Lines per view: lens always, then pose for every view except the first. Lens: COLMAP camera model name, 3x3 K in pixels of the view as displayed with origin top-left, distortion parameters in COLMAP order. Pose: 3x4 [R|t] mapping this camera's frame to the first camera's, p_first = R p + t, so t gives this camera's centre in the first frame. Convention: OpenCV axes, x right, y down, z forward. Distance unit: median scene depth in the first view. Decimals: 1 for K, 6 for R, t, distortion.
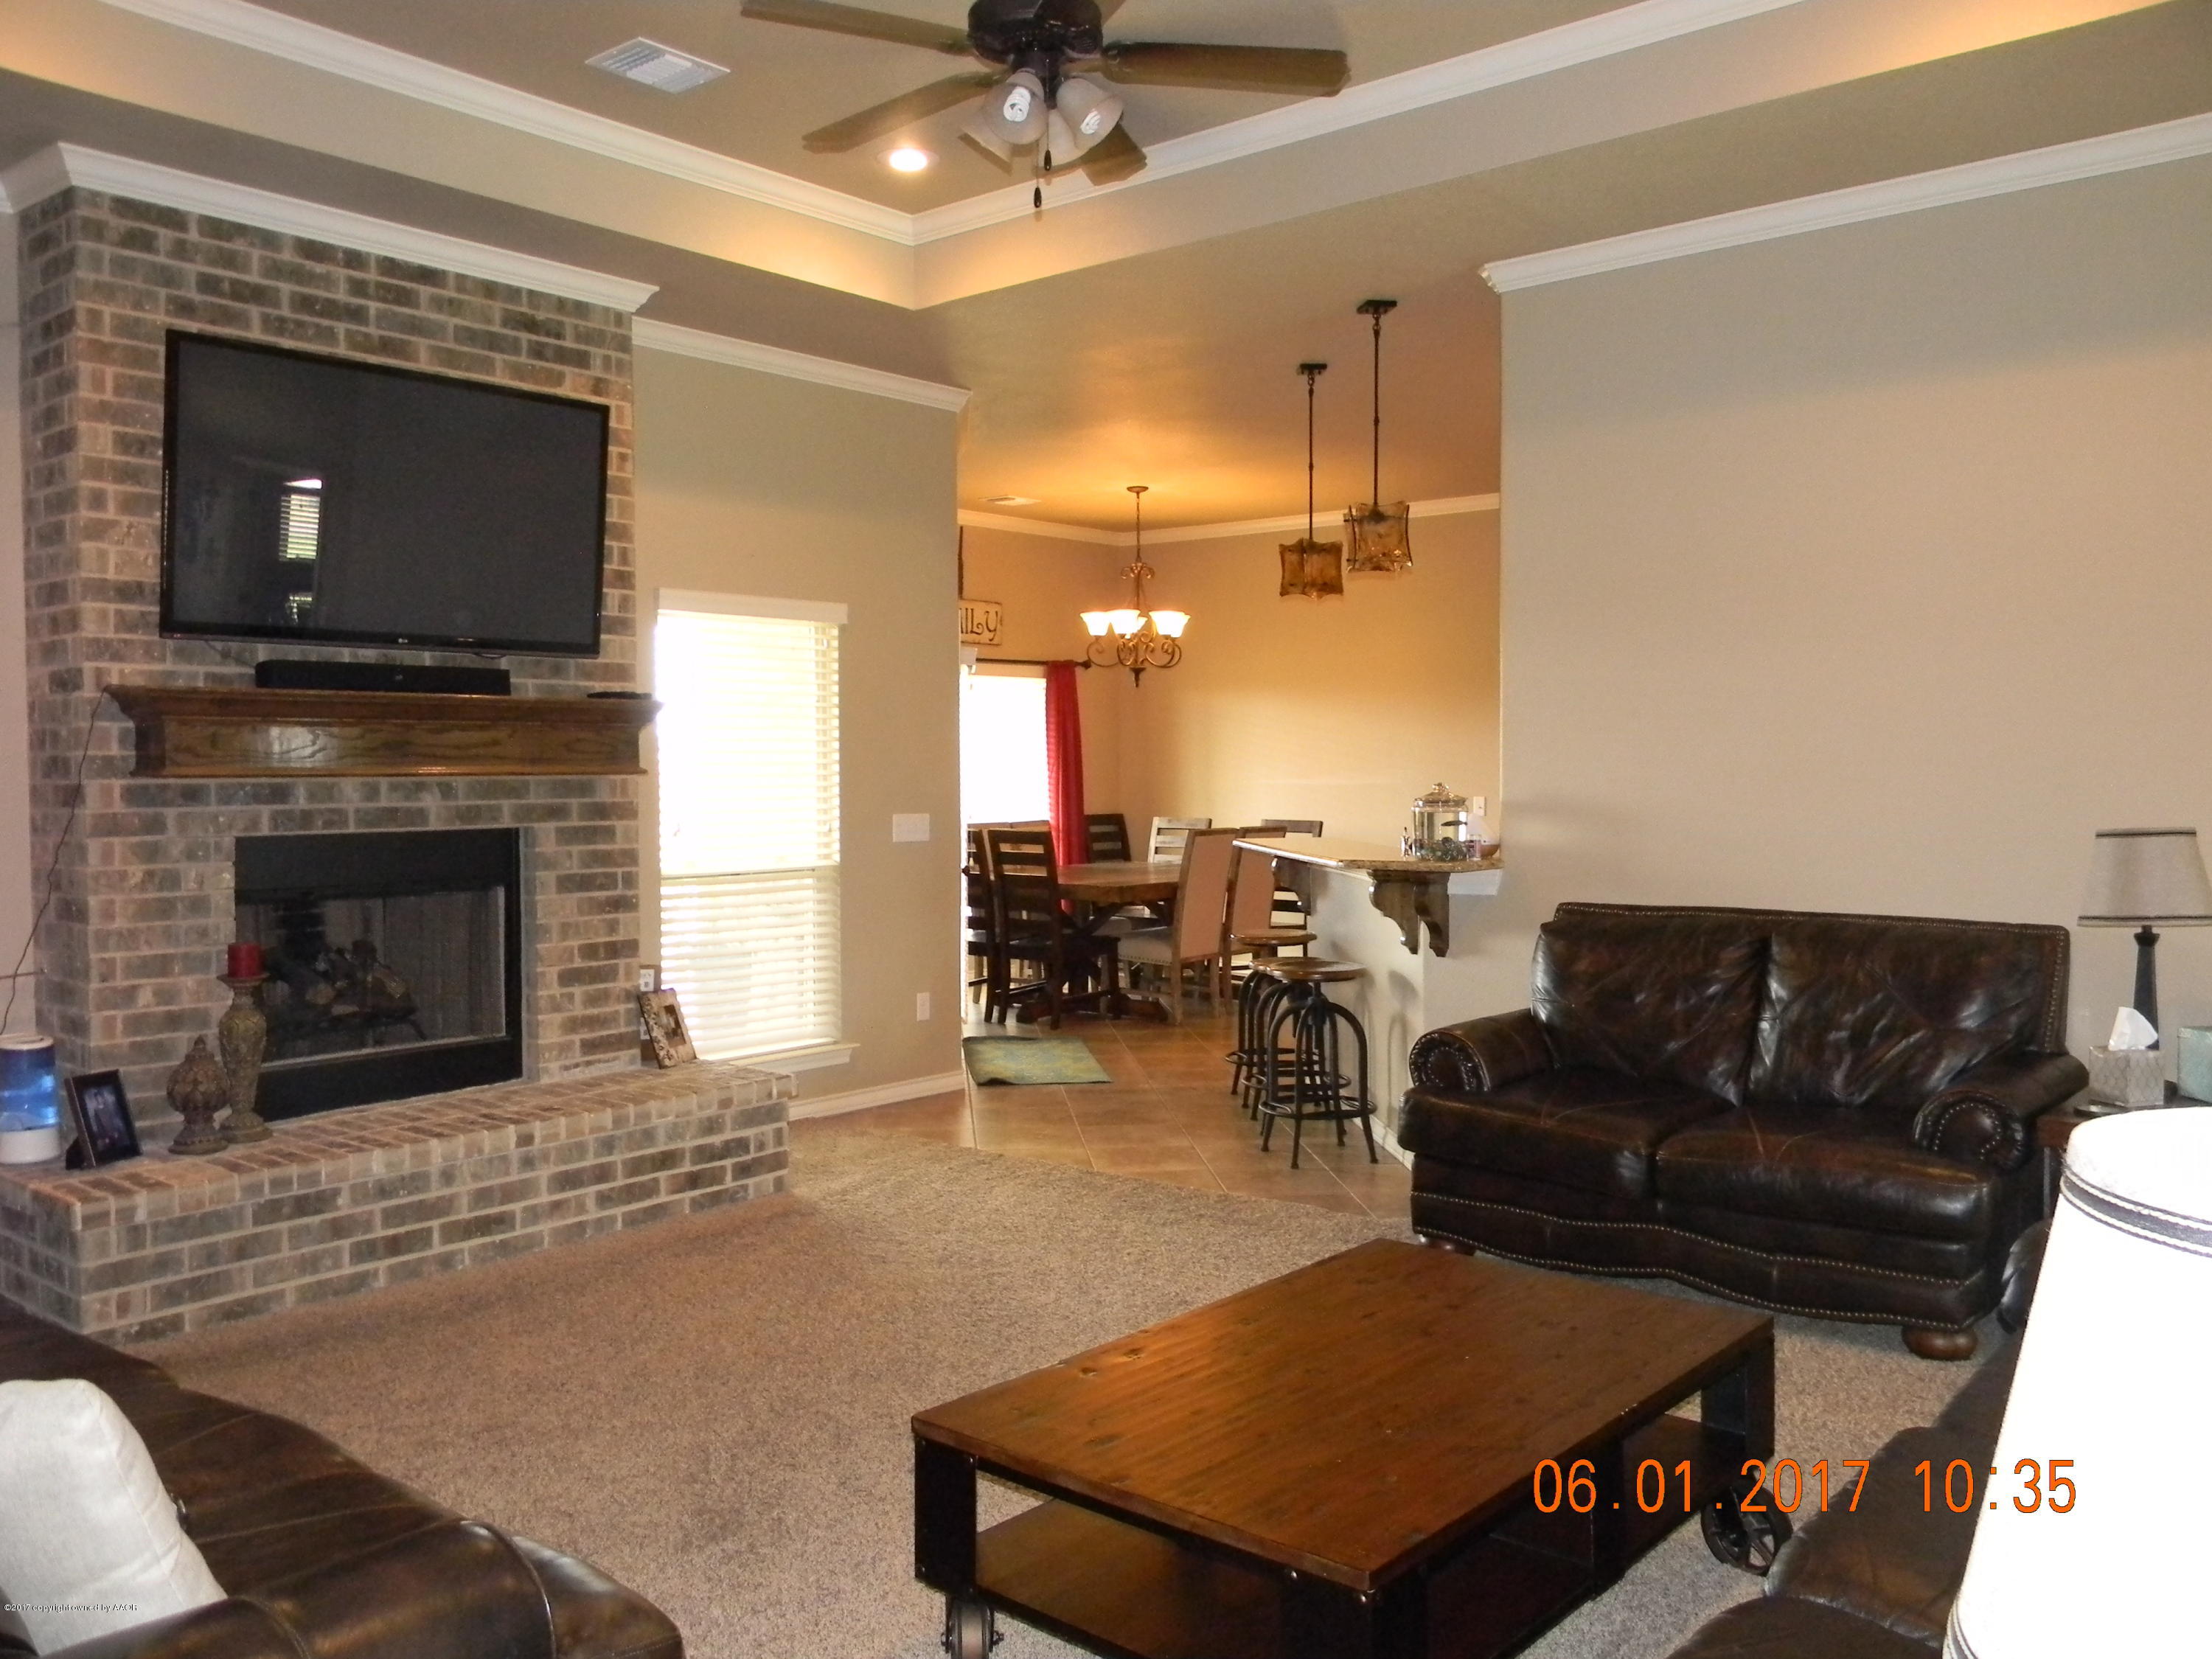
lens RADIAL K [[1783.8, 0, 1094.7], [0, 1783.8, 823.7], [0, 0, 1]] dist [0.012554, -0.018260]
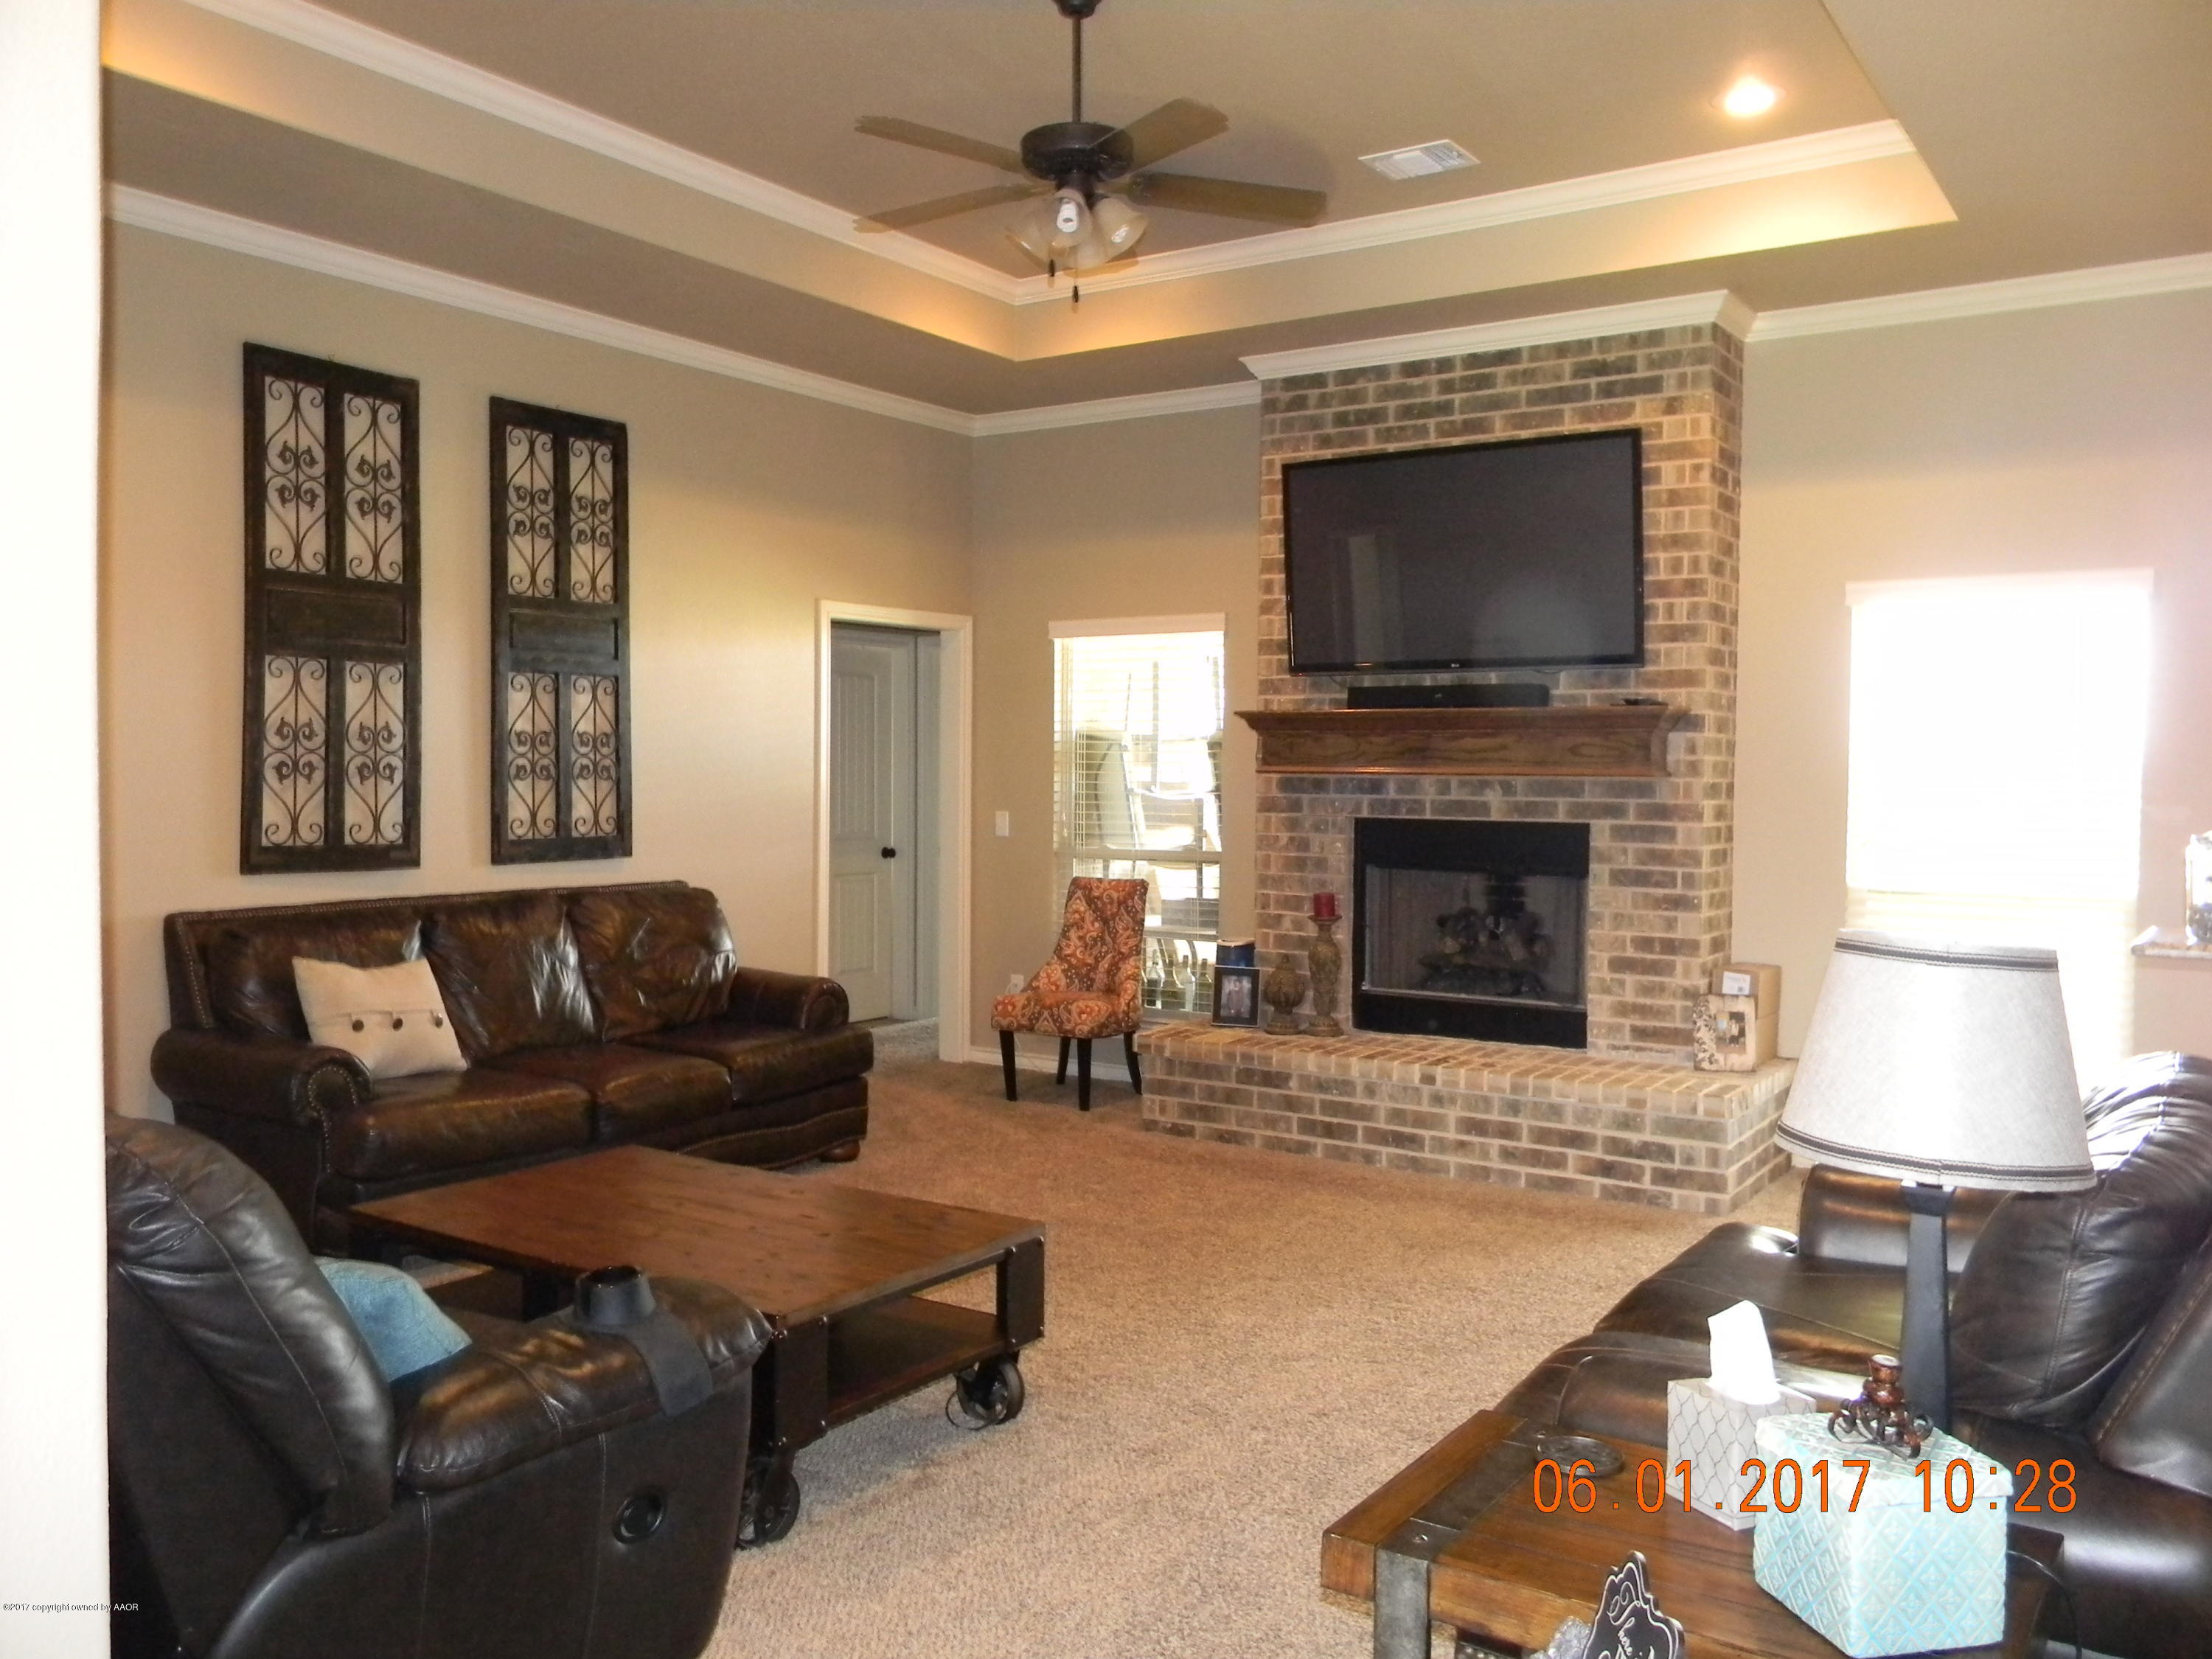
lens RADIAL K [[1783.8, 0, 1097.7], [0, 1783.8, 827.3], [0, 0, 1]] dist [0.012554, -0.018260]
pose [[0.107963, 0.041180, -0.993302, 0.772551], [-0.040428, 0.998497, 0.037001, -0.024911], [0.993333, 0.036162, 0.109465, 0.590940]]
